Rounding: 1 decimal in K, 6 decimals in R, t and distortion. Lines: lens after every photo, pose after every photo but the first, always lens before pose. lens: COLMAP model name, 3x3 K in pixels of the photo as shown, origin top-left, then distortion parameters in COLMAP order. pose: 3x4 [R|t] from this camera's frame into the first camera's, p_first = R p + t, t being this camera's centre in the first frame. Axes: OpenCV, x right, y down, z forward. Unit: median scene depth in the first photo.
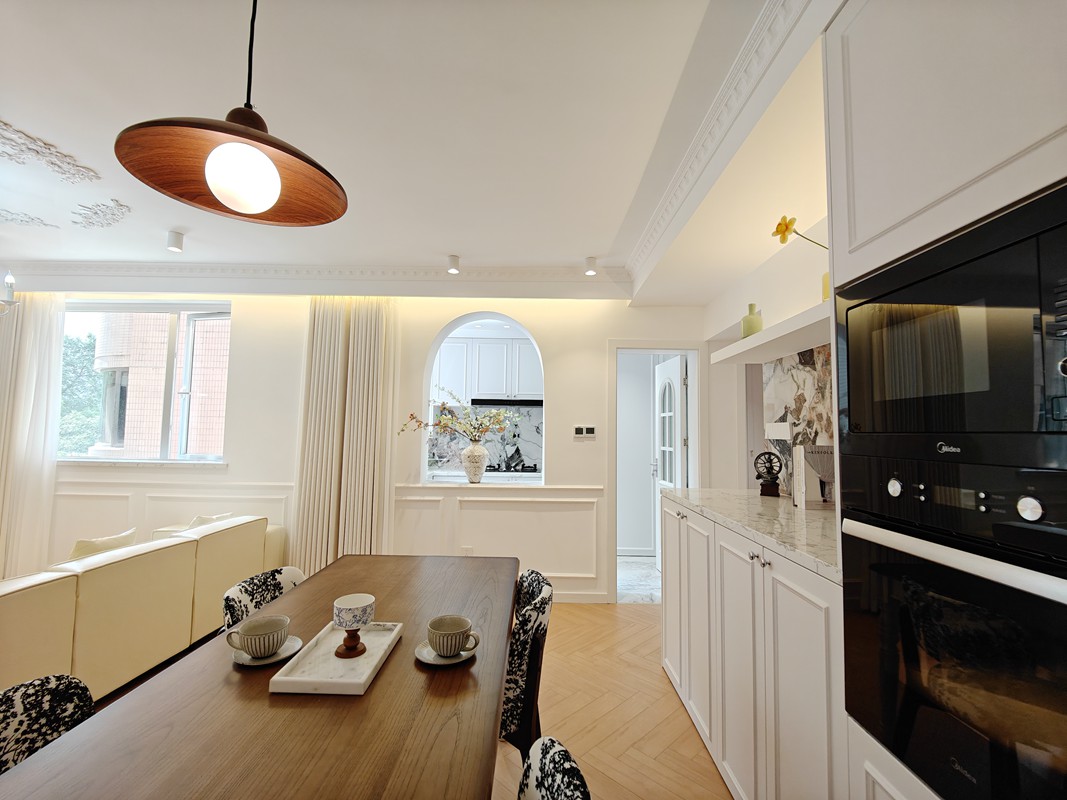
lens RADIAL K [[467.7, 0, 536.1], [0, 467.7, 400.2], [0, 0, 1]] dist [0.009316, -0.006297]
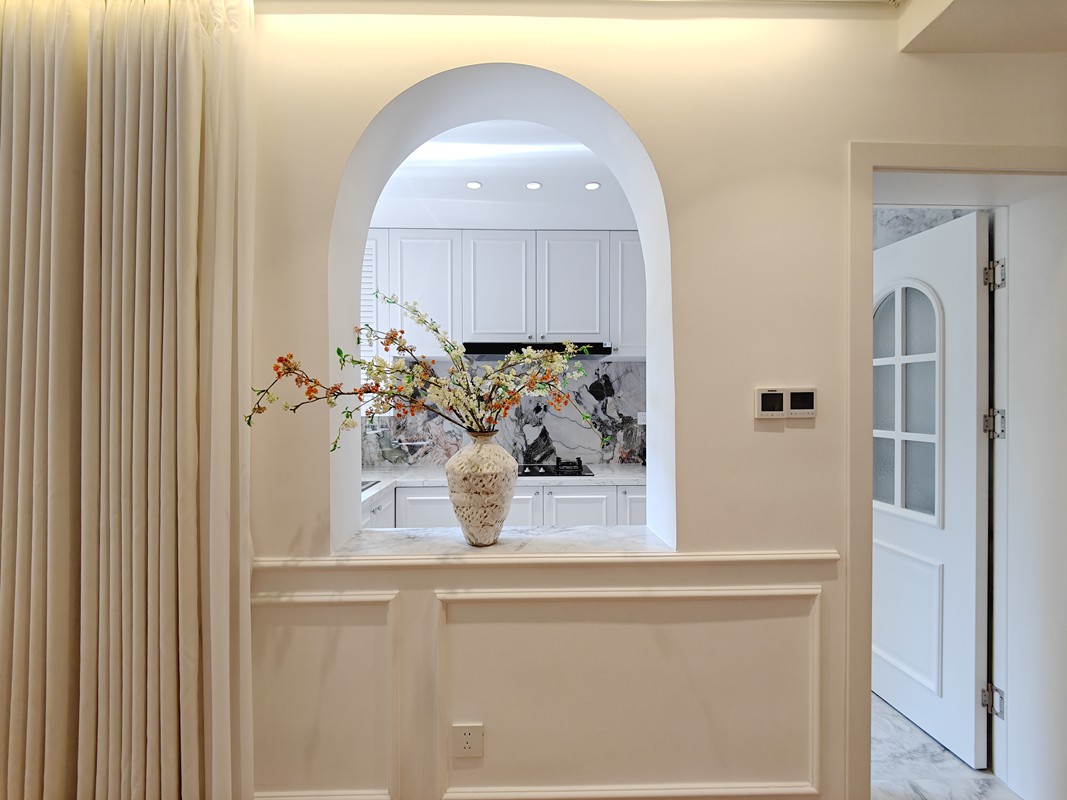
lens RADIAL K [[467.7, 0, 536.1], [0, 467.7, 400.2], [0, 0, 1]] dist [0.009316, -0.006297]
pose [[0.999558, -0.016455, 0.024753, -0.199228], [0.014619, 0.997253, 0.072617, 0.073176], [-0.025880, -0.072223, 0.997053, 1.315296]]
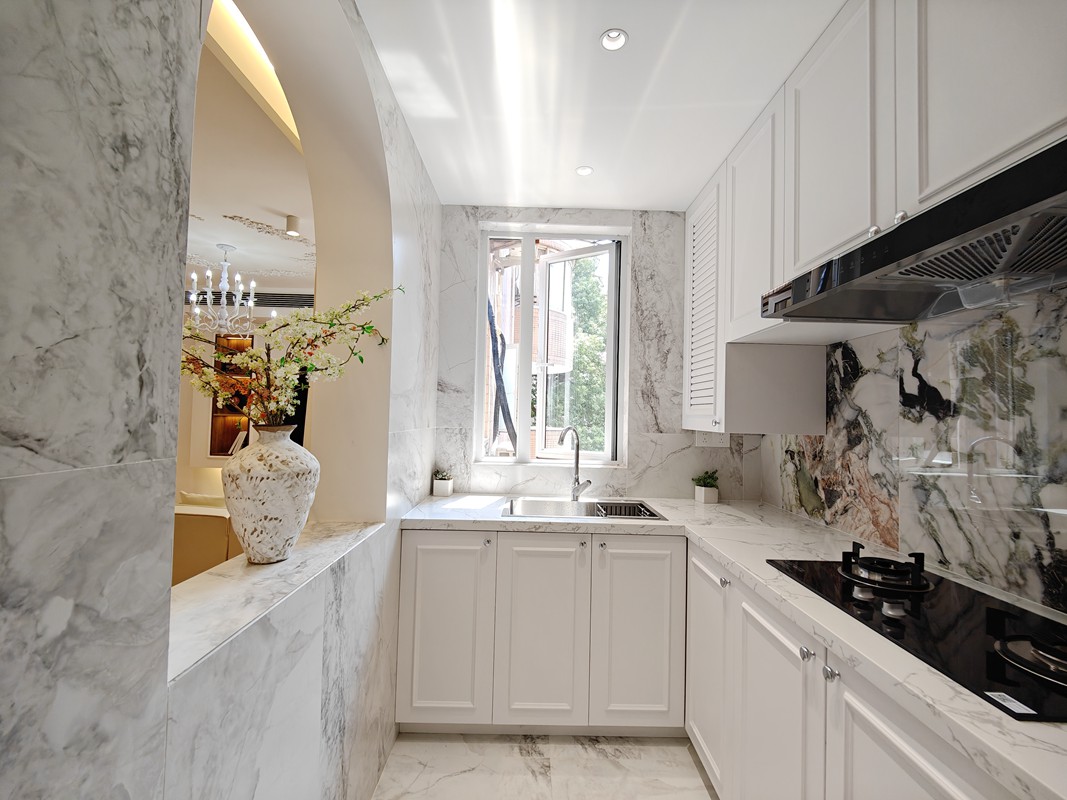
lens RADIAL K [[467.7, 0, 536.1], [0, 467.7, 400.2], [0, 0, 1]] dist [0.009316, -0.006297]
pose [[0.013321, -0.048767, -0.998721, 0.398436], [0.042581, 0.997932, -0.048160, 0.194212], [0.999004, -0.041885, 0.015370, 2.466988]]
